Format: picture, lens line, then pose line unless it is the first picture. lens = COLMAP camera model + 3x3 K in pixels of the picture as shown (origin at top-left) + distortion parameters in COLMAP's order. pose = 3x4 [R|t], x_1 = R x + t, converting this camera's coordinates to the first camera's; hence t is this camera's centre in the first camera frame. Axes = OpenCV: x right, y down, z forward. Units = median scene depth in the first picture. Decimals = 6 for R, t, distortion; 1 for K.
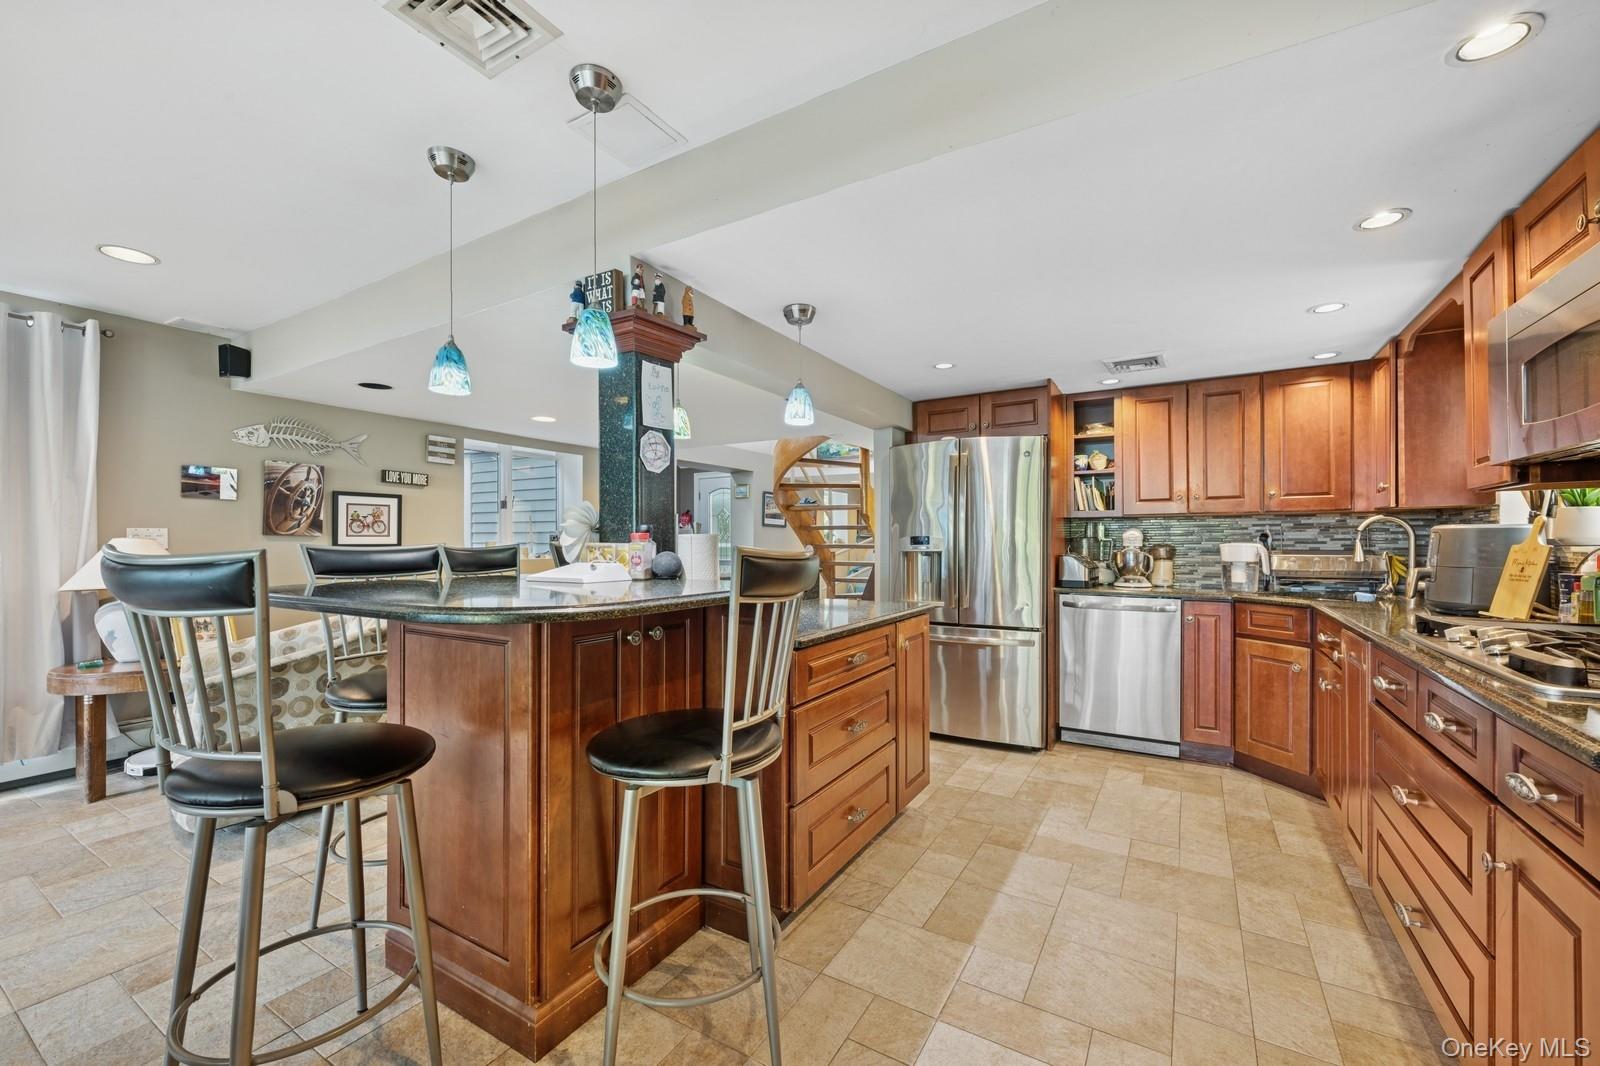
lens RADIAL K [[641.7, 0, 800.7], [0, 641.7, 540.6], [0, 0, 1]] dist [-0.000745, 0.000010]
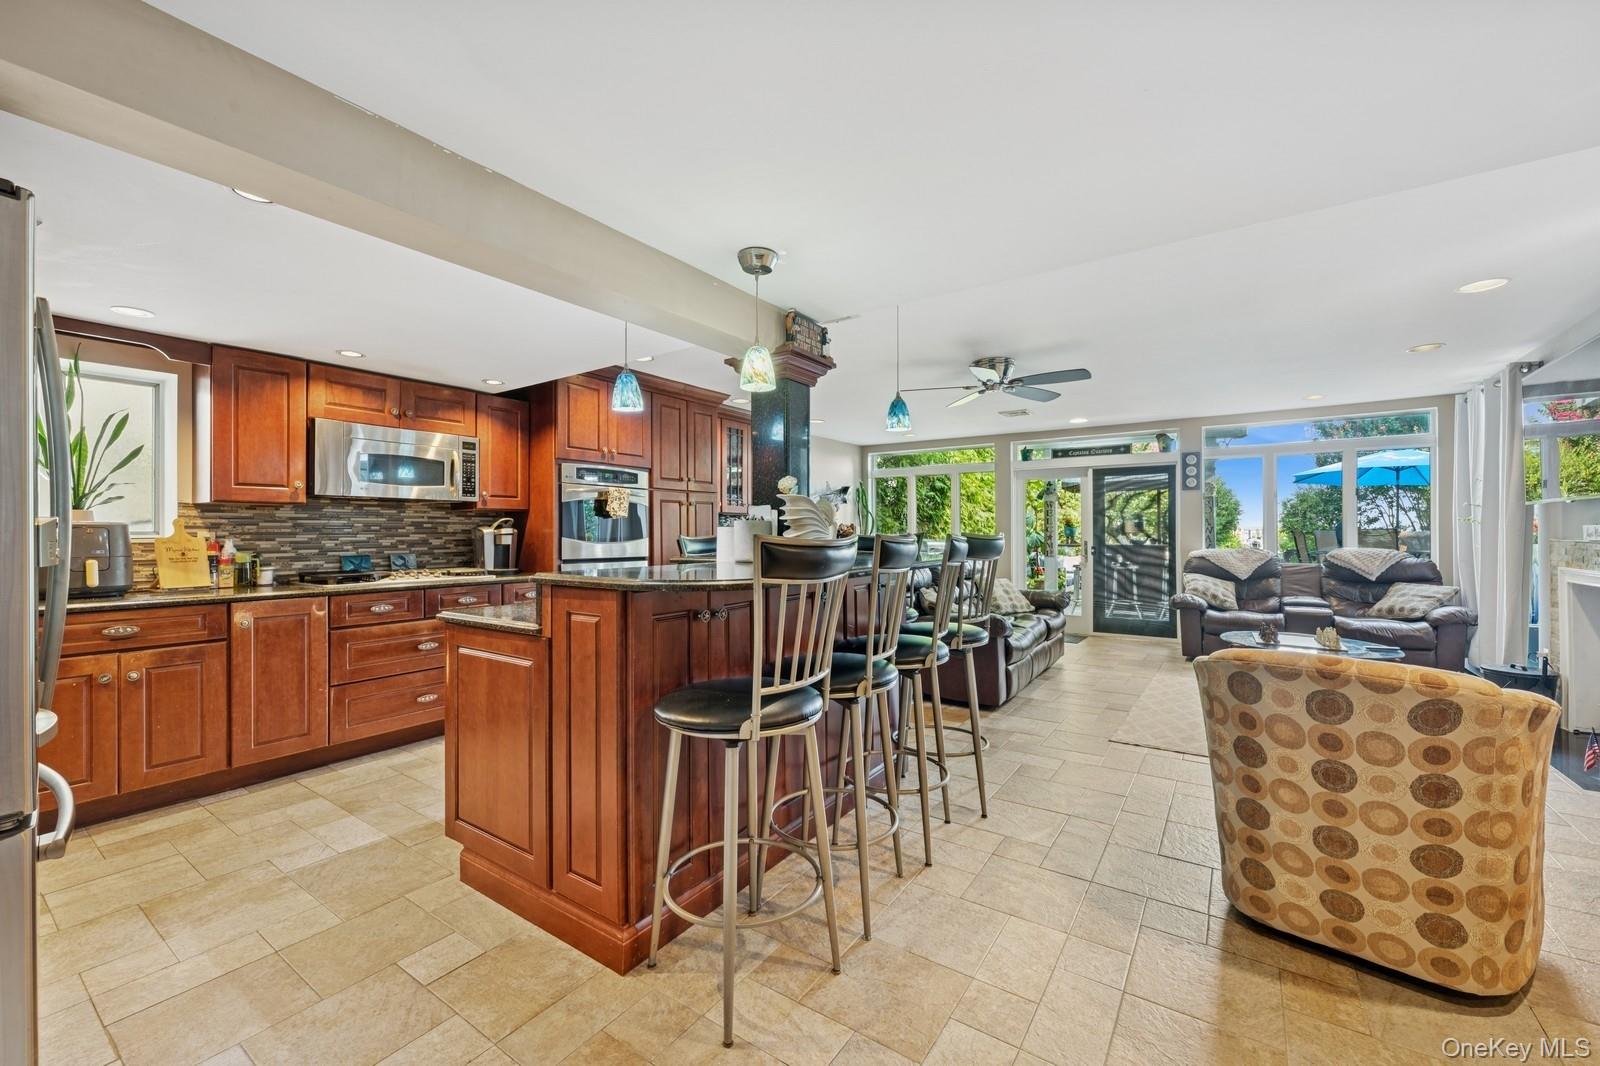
lens RADIAL K [[641.7, 0, 800.4], [0, 641.7, 528.9], [0, 0, 1]] dist [-0.000745, 0.000010]
pose [[-0.997971, 0.005712, 0.063421, -0.224496], [0.005167, 0.999948, -0.008744, 0.003974], [-0.063468, -0.008399, -0.997949, 1.354460]]
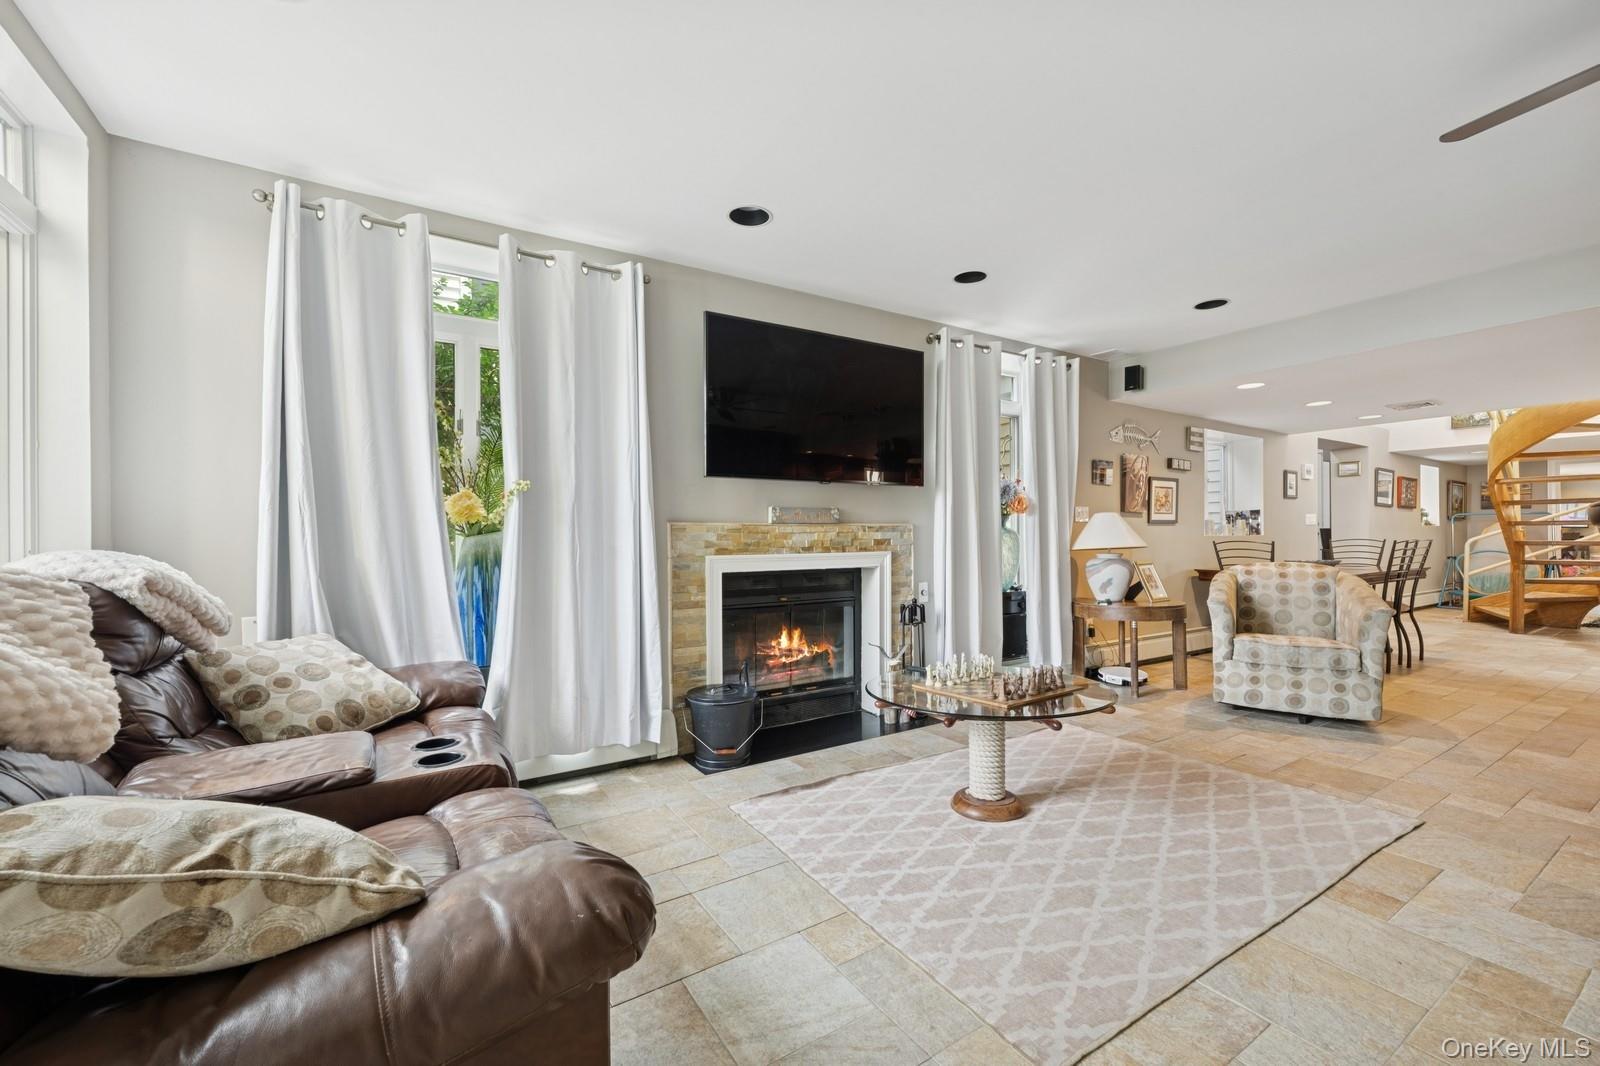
lens RADIAL K [[641.7, 0, 812.0], [0, 641.7, 538.9], [0, 0, 1]] dist [-0.000745, 0.000010]
pose [[0.890891, 0.000026, -0.454217, -0.860773], [0.004434, 0.999952, 0.008755, 0.032852], [0.454195, -0.009814, 0.890848, -0.454201]]
